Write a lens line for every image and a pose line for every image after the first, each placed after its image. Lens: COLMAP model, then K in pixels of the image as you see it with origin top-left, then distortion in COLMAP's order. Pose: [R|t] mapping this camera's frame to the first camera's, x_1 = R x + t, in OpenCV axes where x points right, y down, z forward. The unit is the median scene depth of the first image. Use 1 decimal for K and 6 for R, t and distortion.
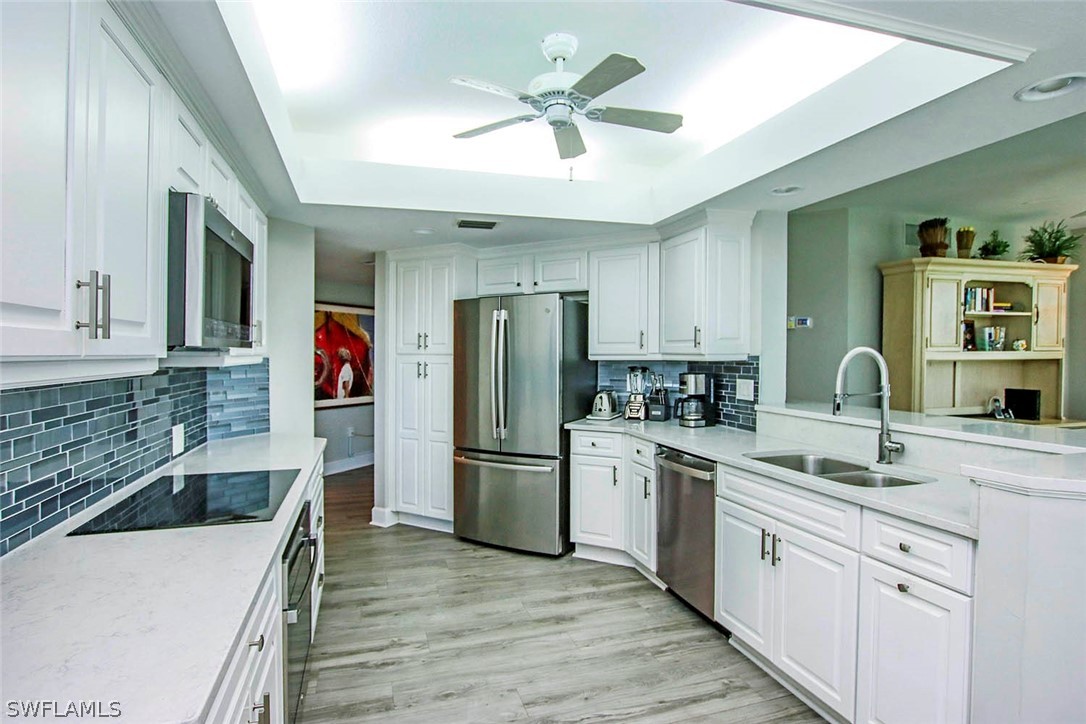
lens RADIAL K [[503.5, 0, 546.2], [0, 503.5, 359.3], [0, 0, 1]] dist [-0.024411, 0.003009]
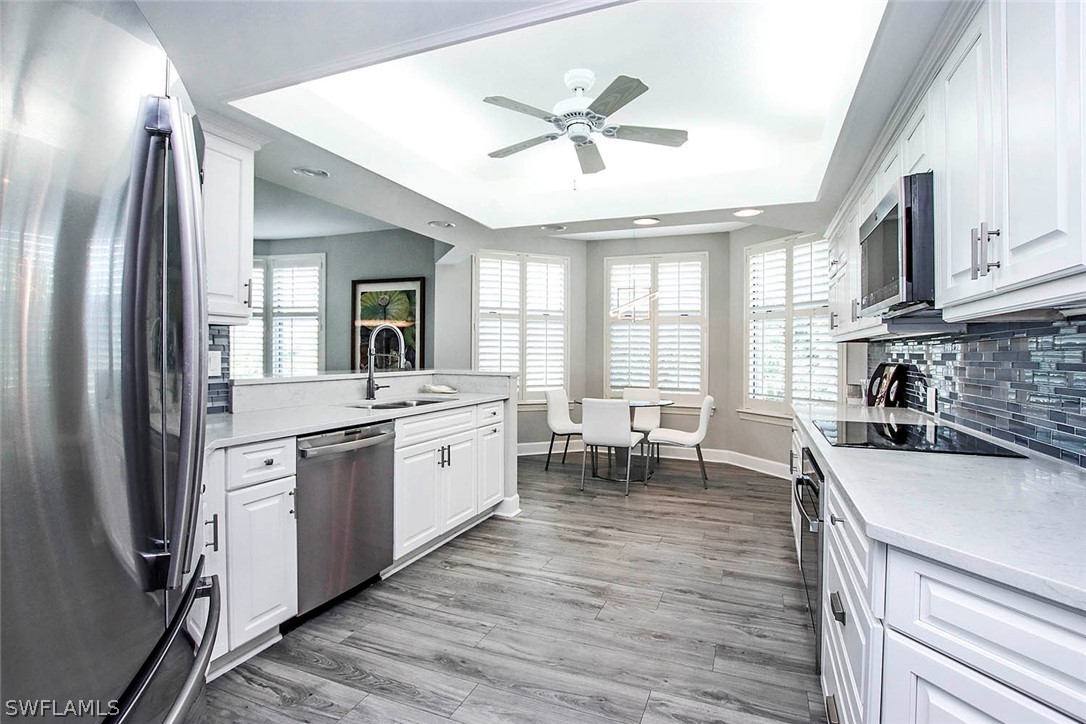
lens RADIAL K [[503.5, 0, 535.6], [0, 503.5, 358.4], [0, 0, 1]] dist [-0.024411, 0.003009]
pose [[-0.721941, -0.020630, 0.691647, -0.544613], [-0.008568, 0.999745, 0.020877, 0.088629], [-0.691901, 0.009146, -0.721934, 1.482606]]
